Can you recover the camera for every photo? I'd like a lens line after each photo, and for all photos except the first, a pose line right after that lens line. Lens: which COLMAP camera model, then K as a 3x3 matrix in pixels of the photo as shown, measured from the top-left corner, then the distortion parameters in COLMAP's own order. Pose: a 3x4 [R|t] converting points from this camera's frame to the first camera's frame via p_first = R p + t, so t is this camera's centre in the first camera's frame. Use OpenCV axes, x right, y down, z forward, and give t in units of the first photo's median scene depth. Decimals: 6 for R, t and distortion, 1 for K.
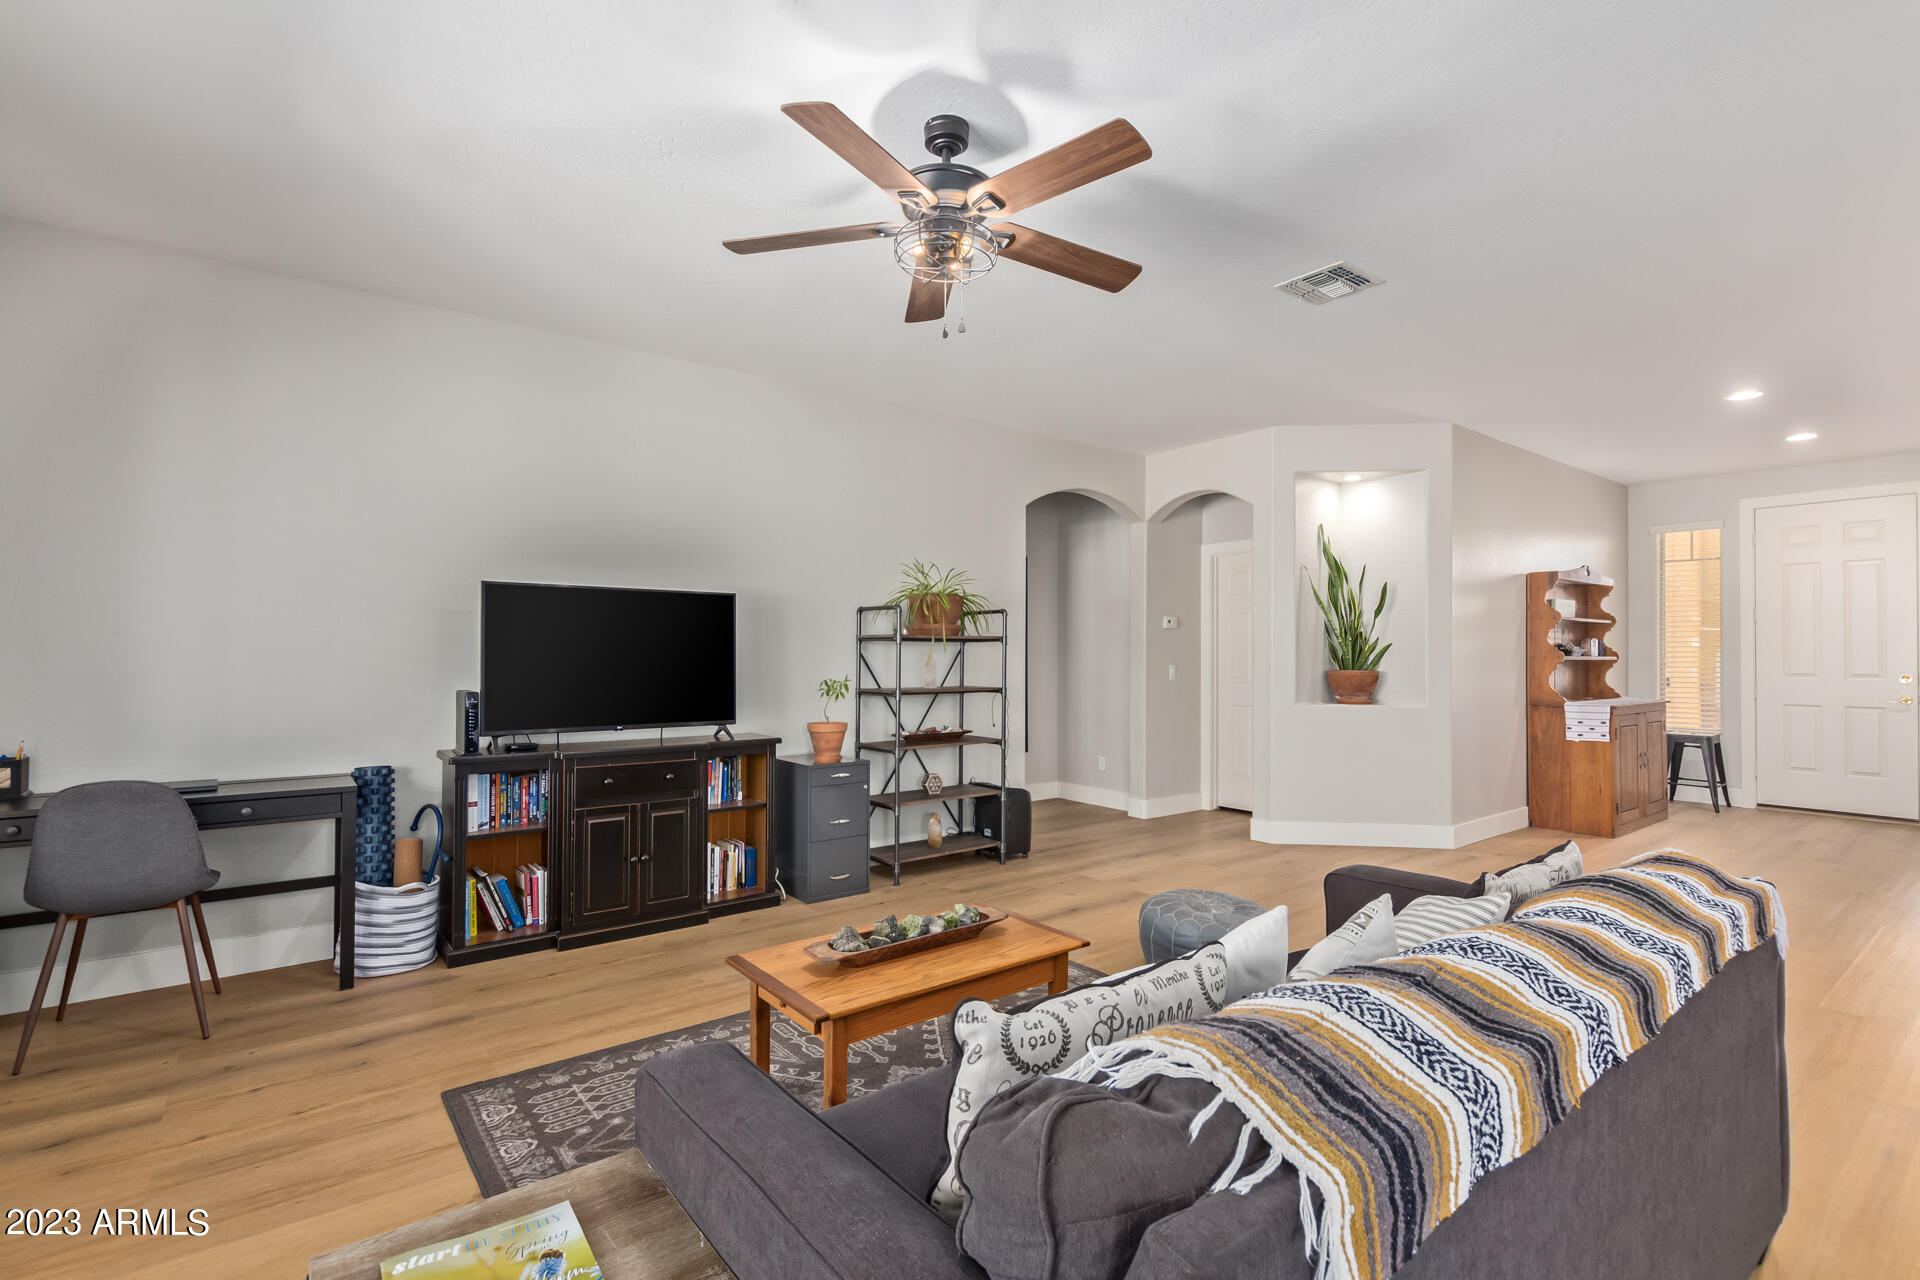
lens RADIAL K [[879.9, 0, 976.4], [0, 879.9, 650.6], [0, 0, 1]] dist [0.003153, -0.000686]
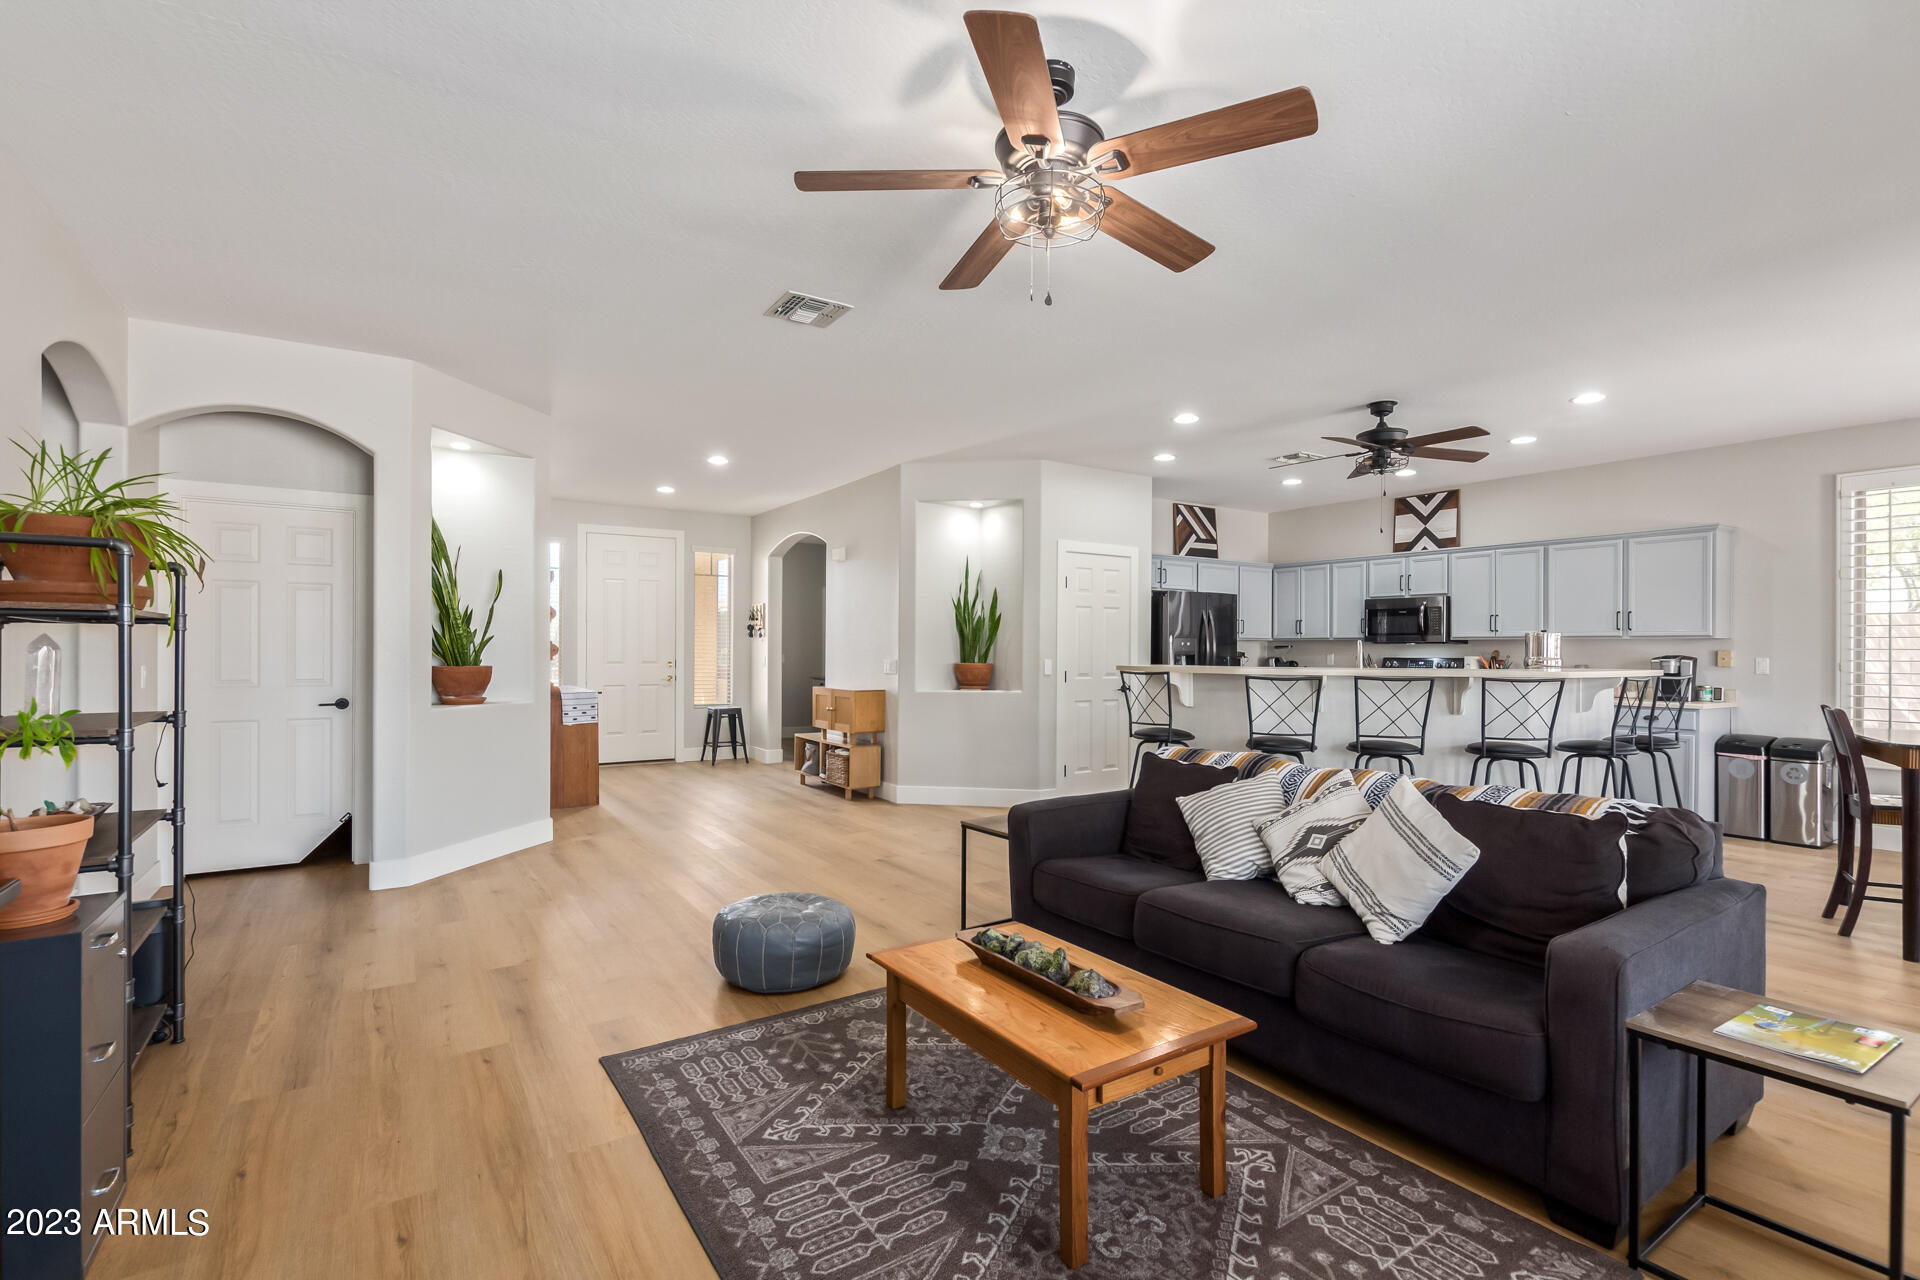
lens RADIAL K [[879.9, 0, 967.7], [0, 879.9, 653.6], [0, 0, 1]] dist [0.003153, -0.000686]
pose [[0.085282, -0.006663, 0.996335, -0.444079], [-0.007054, 0.999949, 0.007291, 0.001188], [-0.996332, -0.007650, 0.085230, 0.465475]]
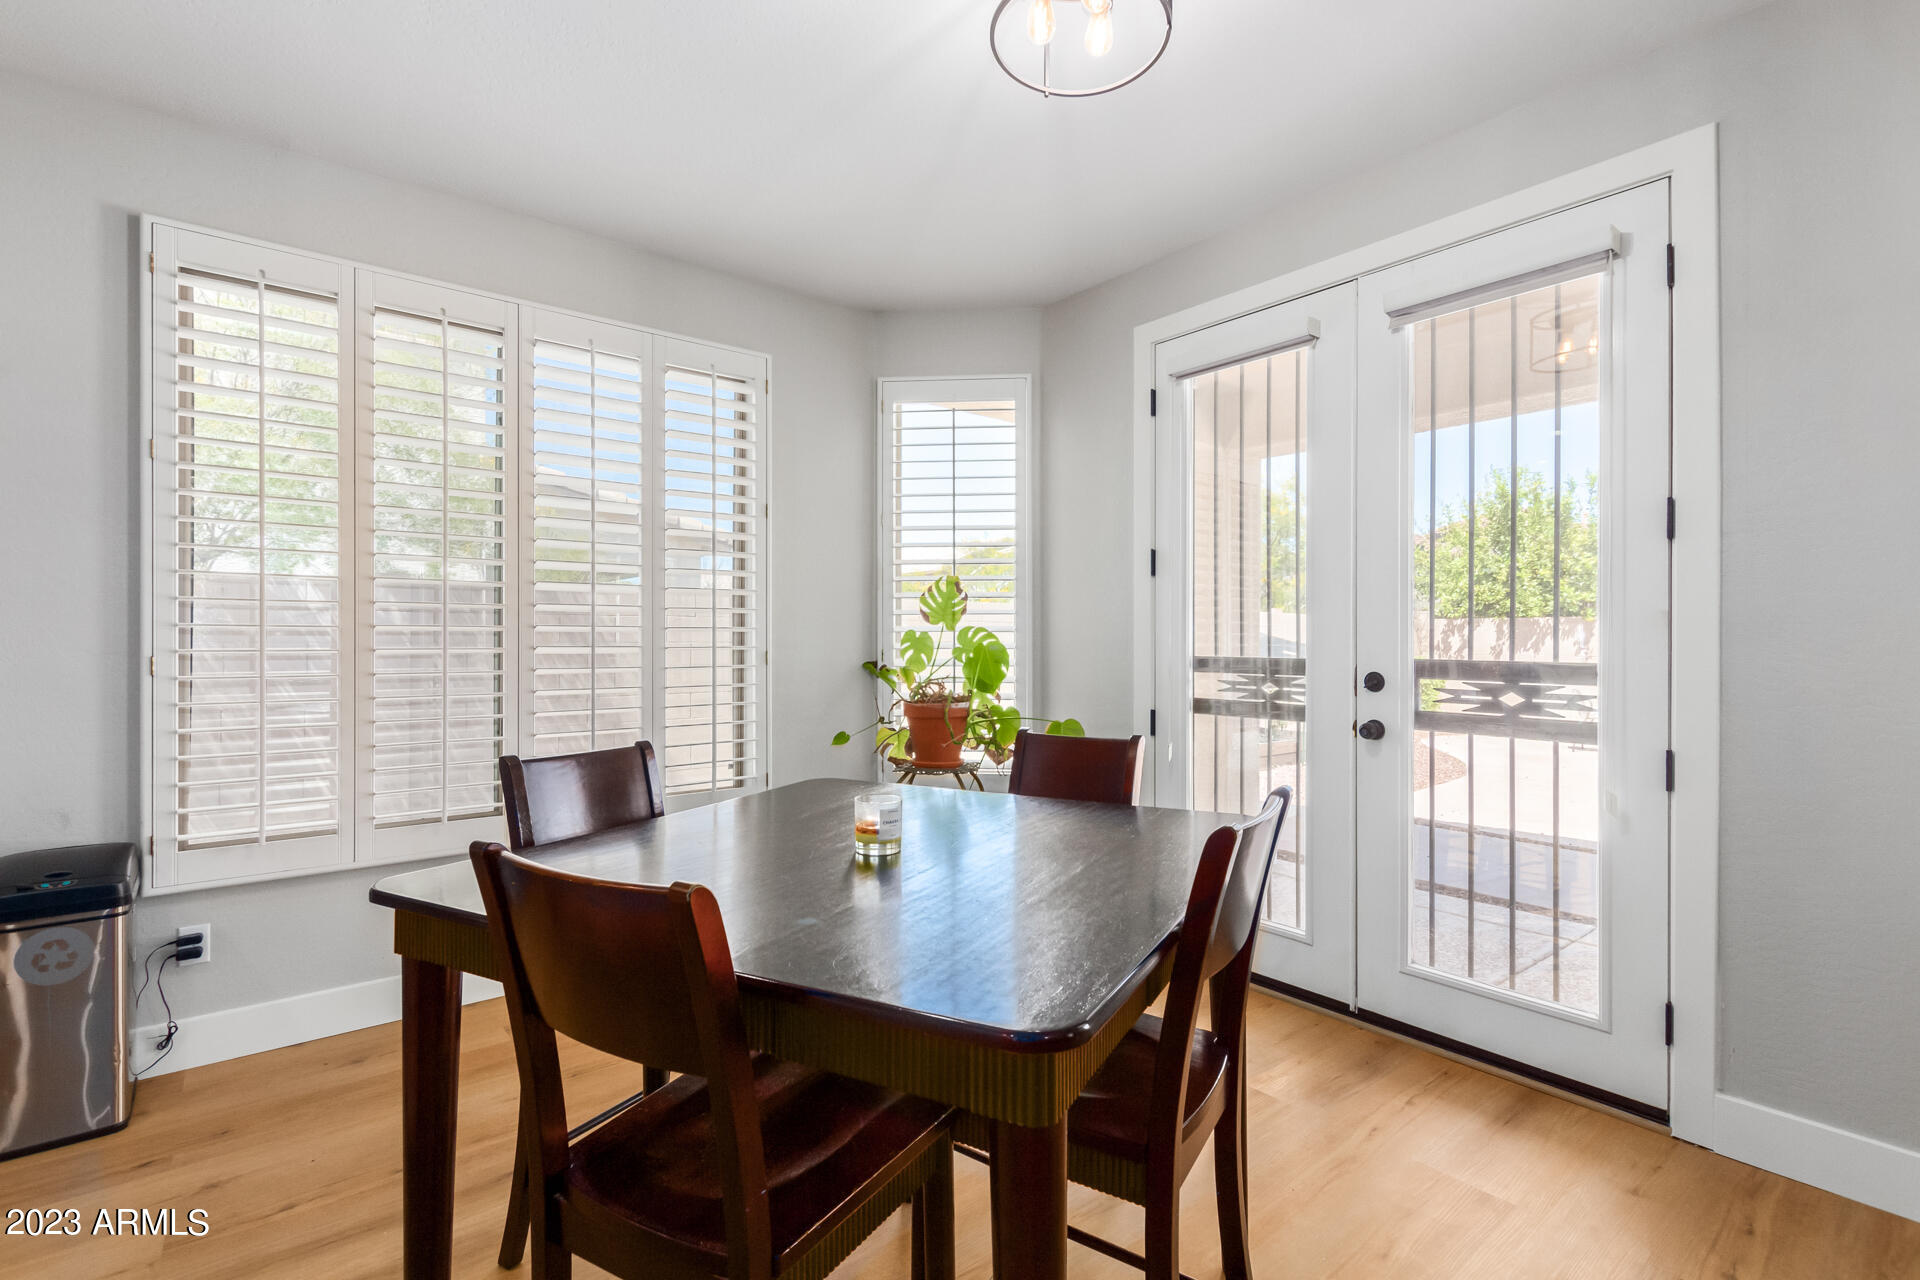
lens RADIAL K [[879.9, 0, 968.2], [0, 879.9, 651.2], [0, 0, 1]] dist [0.003153, -0.000686]
pose [[-0.999976, -0.004839, -0.005039, 0.301110], [-0.004880, 0.999955, 0.008168, 0.005917], [0.004999, 0.008192, -0.999954, -0.040515]]
